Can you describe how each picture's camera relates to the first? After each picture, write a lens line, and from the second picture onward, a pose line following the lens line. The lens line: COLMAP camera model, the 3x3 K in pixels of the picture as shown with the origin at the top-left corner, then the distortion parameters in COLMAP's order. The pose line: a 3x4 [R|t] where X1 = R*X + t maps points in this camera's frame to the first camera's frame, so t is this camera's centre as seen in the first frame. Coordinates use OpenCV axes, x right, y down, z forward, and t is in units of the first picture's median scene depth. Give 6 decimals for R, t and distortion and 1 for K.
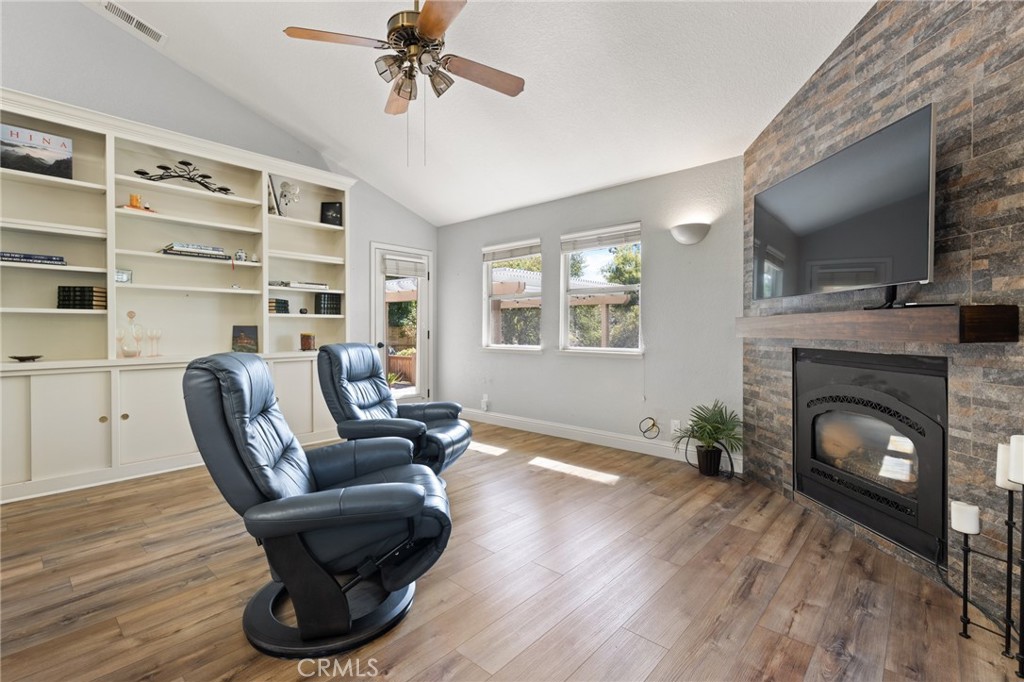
lens RADIAL K [[459.7, 0, 511.8], [0, 459.7, 335.0], [0, 0, 1]] dist [0.001725, 0.000194]
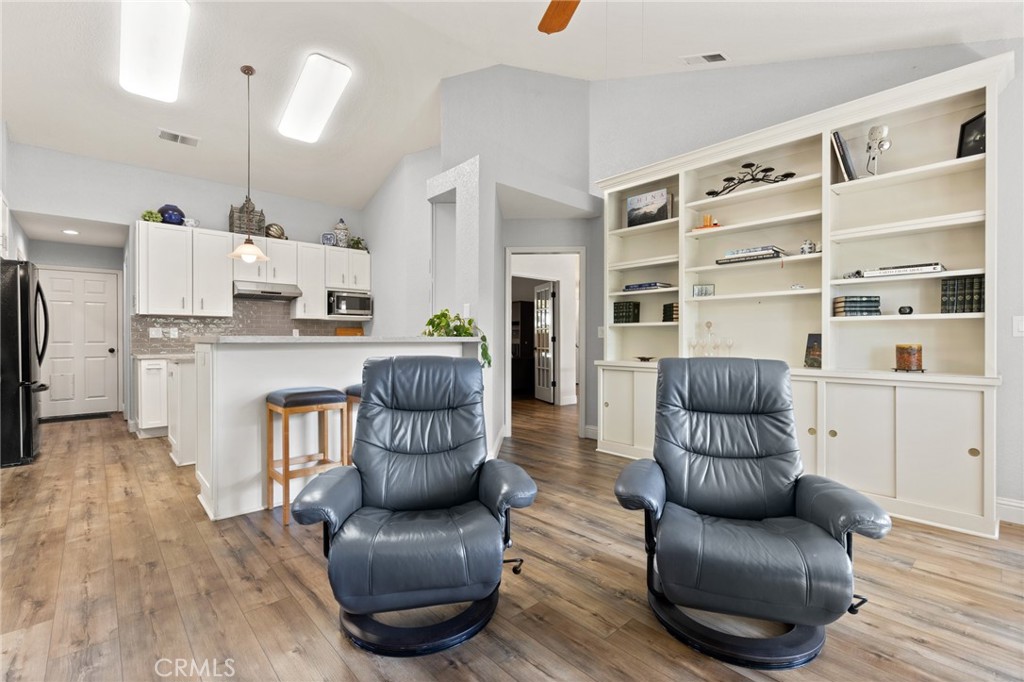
lens RADIAL K [[459.7, 0, 513.7], [0, 459.7, 339.0], [0, 0, 1]] dist [0.001725, 0.000194]
pose [[-0.098487, 0.007402, -0.995111, 0.297712], [-0.008798, 0.999927, 0.008308, -0.013772], [0.995099, 0.009574, -0.098415, 0.606759]]
